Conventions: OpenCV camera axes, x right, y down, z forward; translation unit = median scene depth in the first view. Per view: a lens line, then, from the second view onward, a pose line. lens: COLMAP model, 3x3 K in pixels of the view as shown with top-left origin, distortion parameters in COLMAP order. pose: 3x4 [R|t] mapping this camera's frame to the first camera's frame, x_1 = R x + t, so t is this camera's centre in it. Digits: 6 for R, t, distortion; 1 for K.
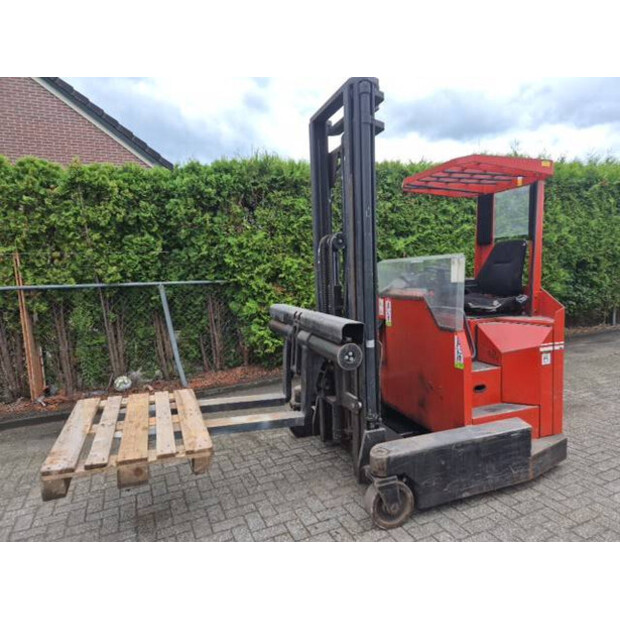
lens RADIAL K [[412.1, 0, 312.9], [0, 412.1, 311.3], [0, 0, 1]] dist [0.076563, -0.058059]
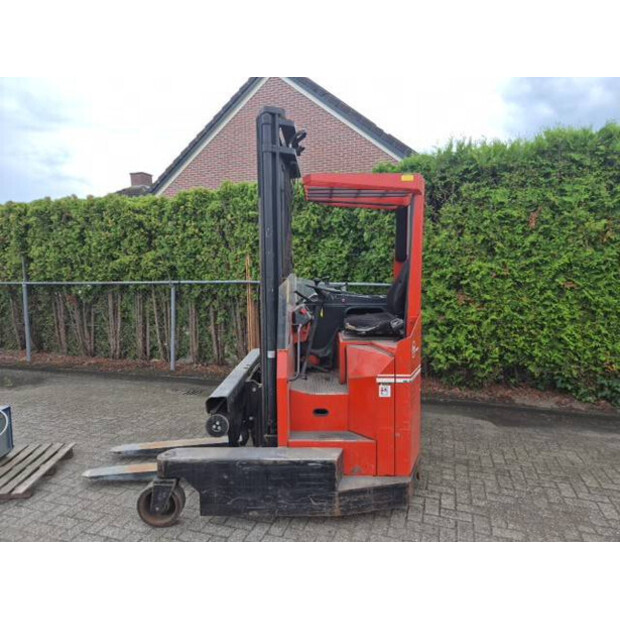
lens RADIAL K [[412.1, 0, 313.7], [0, 412.1, 308.6], [0, 0, 1]] dist [0.076563, -0.058059]
pose [[0.741006, 0.099561, -0.664076, 0.291769], [-0.093028, 0.994632, 0.045314, -0.045554], [0.665023, 0.028199, 0.746290, 0.164853]]
